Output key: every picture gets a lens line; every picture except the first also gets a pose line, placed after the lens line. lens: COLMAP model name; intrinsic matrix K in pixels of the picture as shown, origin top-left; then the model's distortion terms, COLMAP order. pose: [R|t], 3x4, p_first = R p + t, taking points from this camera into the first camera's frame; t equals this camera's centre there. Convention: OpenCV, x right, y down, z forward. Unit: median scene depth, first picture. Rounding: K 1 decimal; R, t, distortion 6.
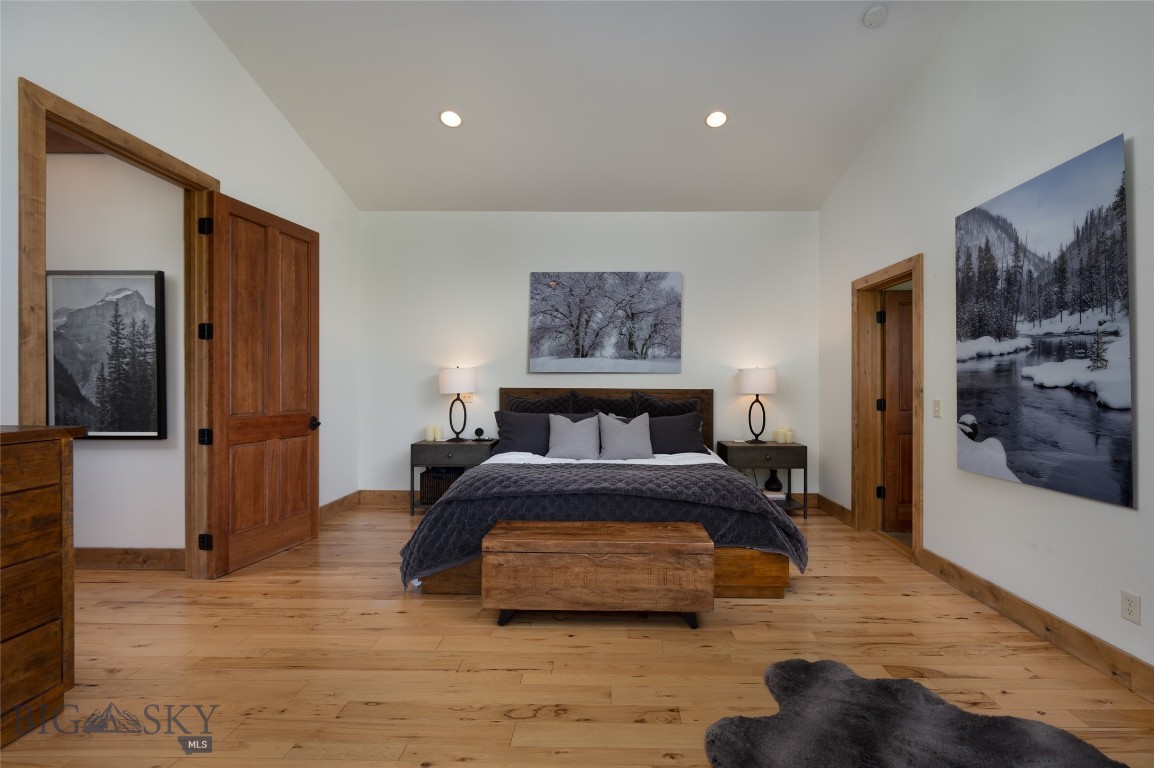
lens RADIAL K [[485.9, 0, 589.7], [0, 485.9, 380.5], [0, 0, 1]] dist [-0.004011, -0.000444]
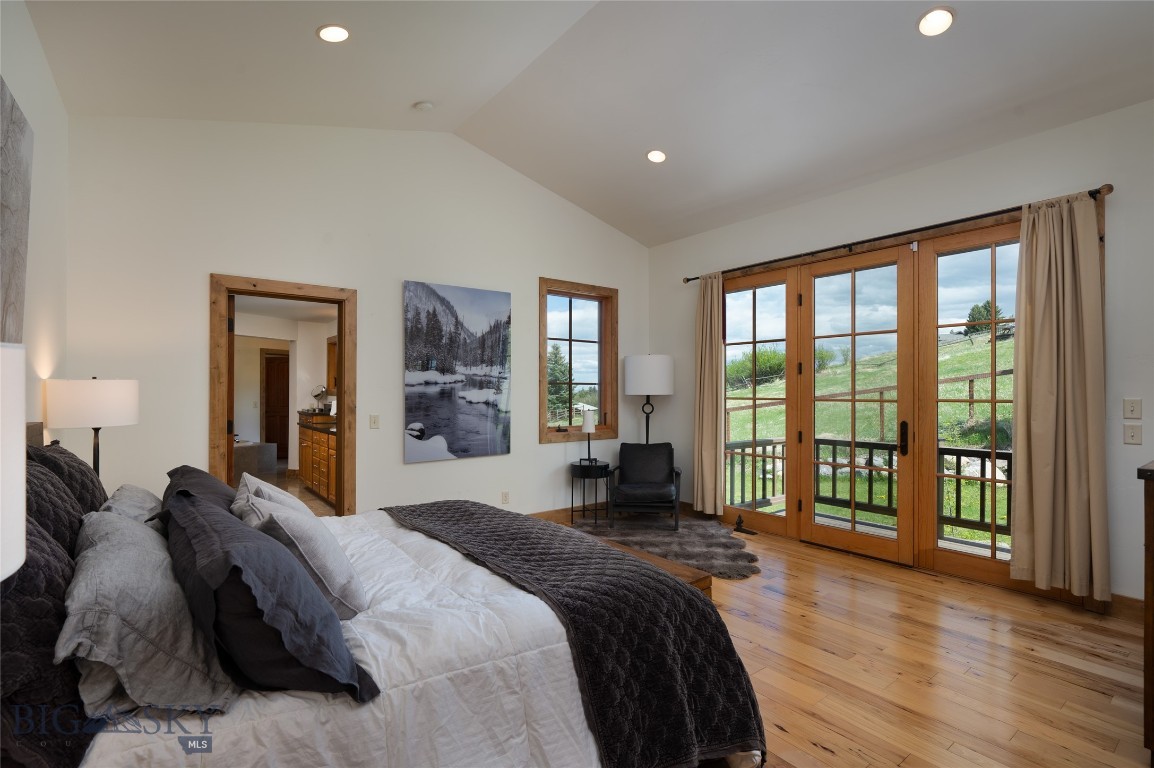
lens RADIAL K [[535.0, 0, 579.5], [0, 535.0, 390.0], [0, 0, 1]] dist [-0.000101, -0.000662]
pose [[-0.619411, -0.006295, 0.785042, -0.870302], [-0.010869, 0.999941, -0.000558, -0.035925], [-0.784992, -0.008878, -0.619442, 1.811320]]
